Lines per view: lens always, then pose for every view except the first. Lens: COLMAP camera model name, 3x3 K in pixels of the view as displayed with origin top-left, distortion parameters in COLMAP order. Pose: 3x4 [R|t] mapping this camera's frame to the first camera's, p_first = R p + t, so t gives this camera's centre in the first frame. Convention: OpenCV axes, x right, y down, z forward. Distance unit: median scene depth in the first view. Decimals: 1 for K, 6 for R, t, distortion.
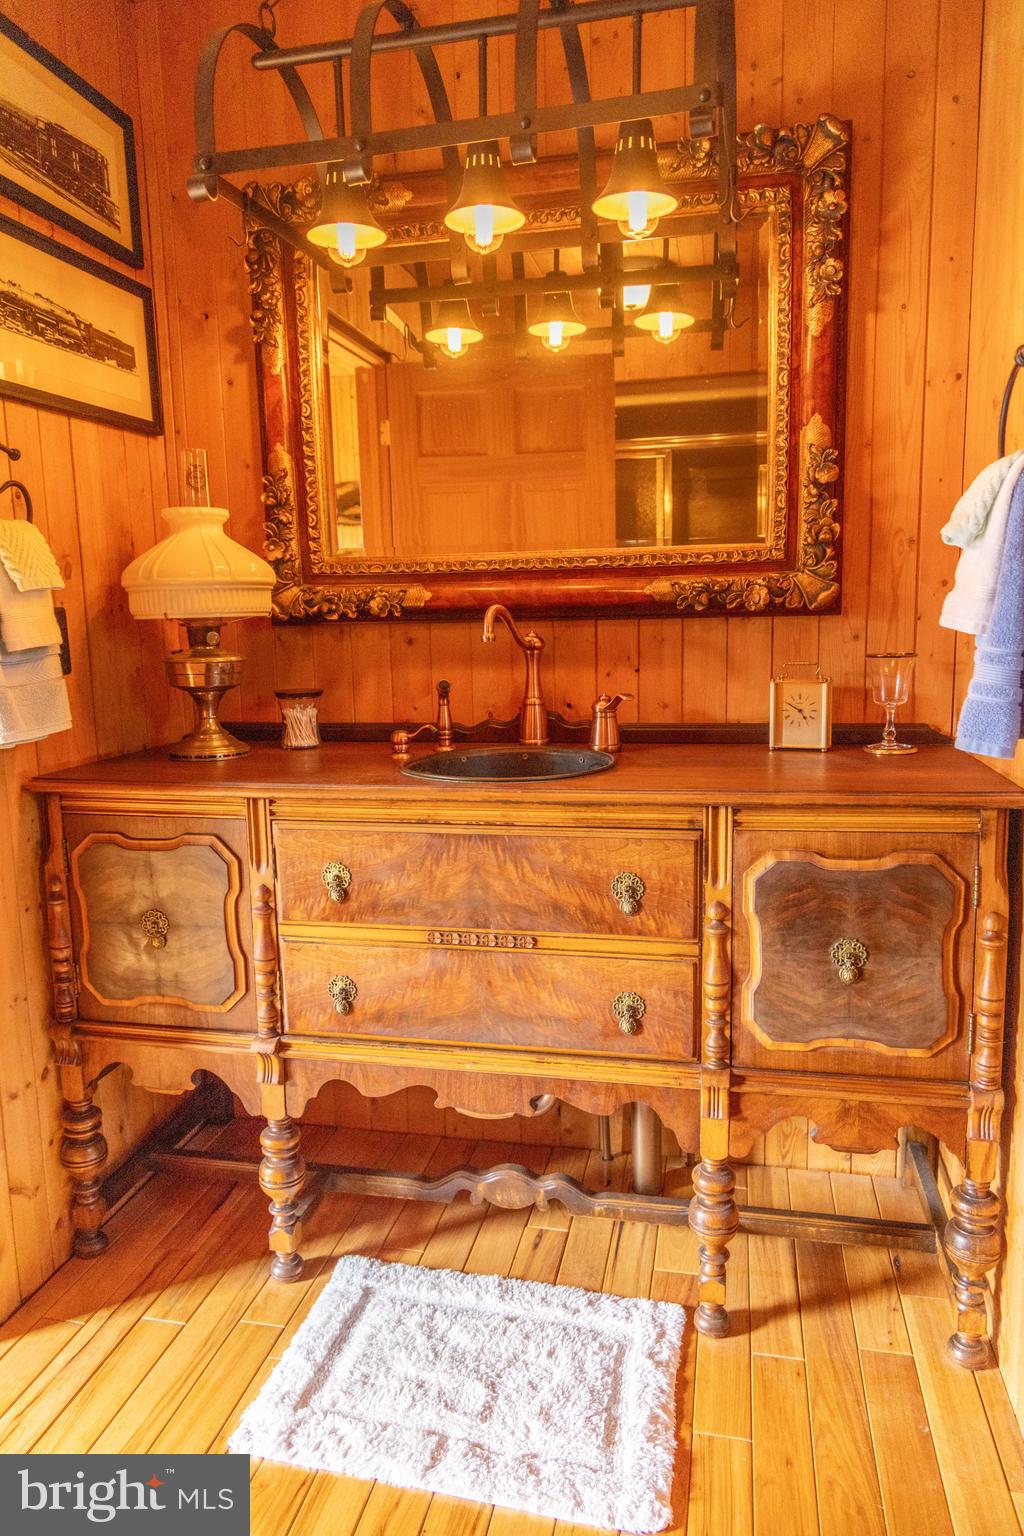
lens RADIAL K [[1016.4, 0, 509.9], [0, 1016.4, 759.7], [0, 0, 1]] dist [-0.001225, -0.001401]
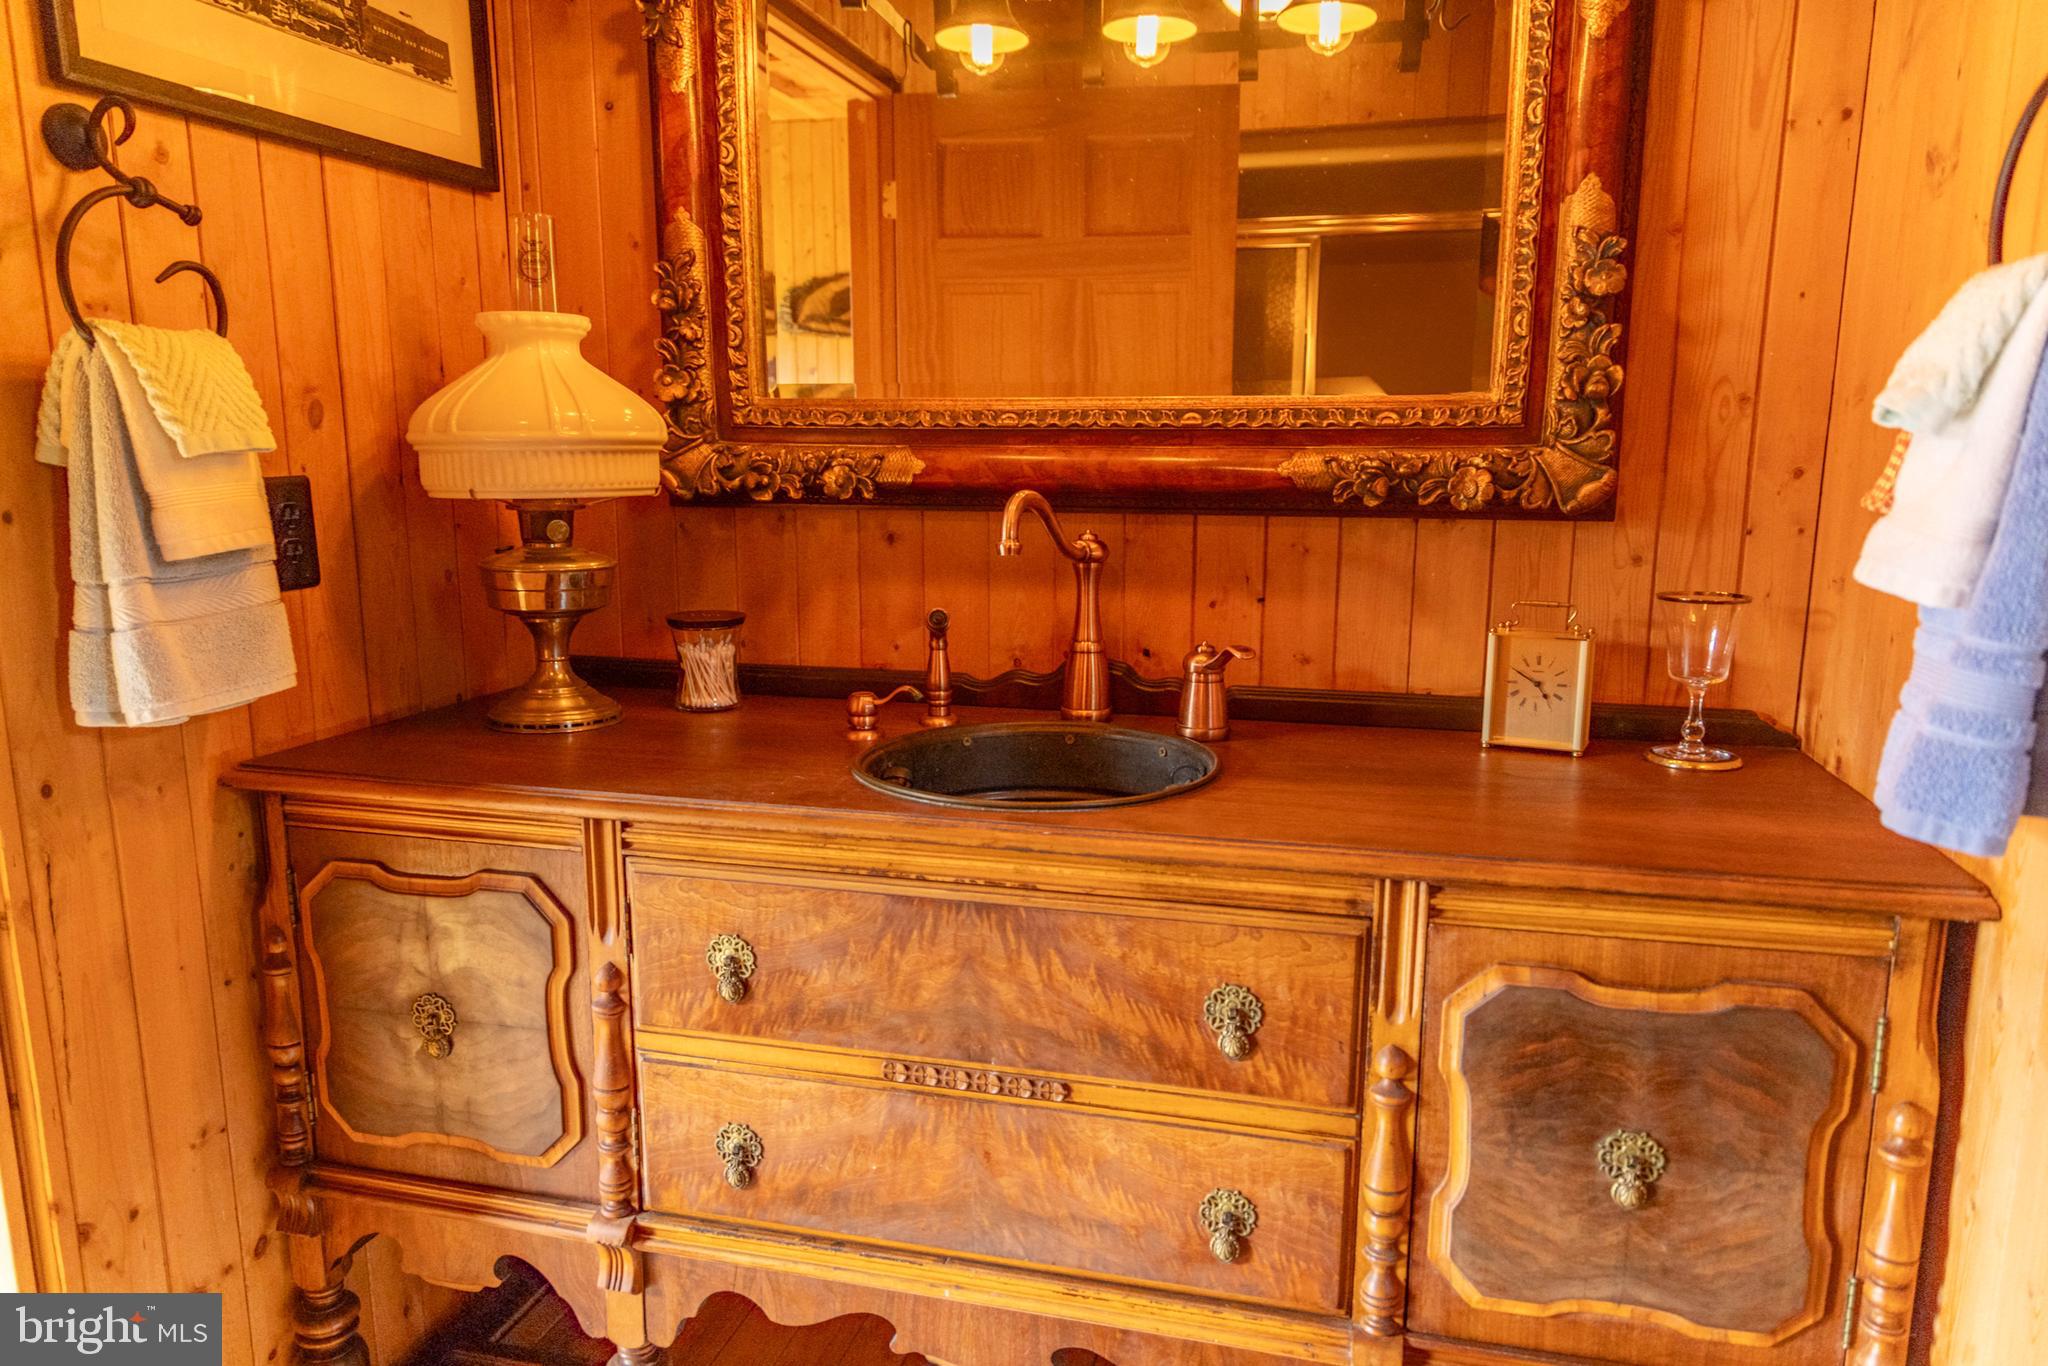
lens RADIAL K [[1355.2, 0, 1031.4], [0, 1355.2, 693.2], [0, 0, 1]] dist [-0.001225, -0.001401]
pose [[0.998908, 0.032249, -0.033796, 0.020315], [-0.031158, 0.998992, 0.032327, -0.061940], [0.034804, -0.031239, 0.998906, 0.215496]]
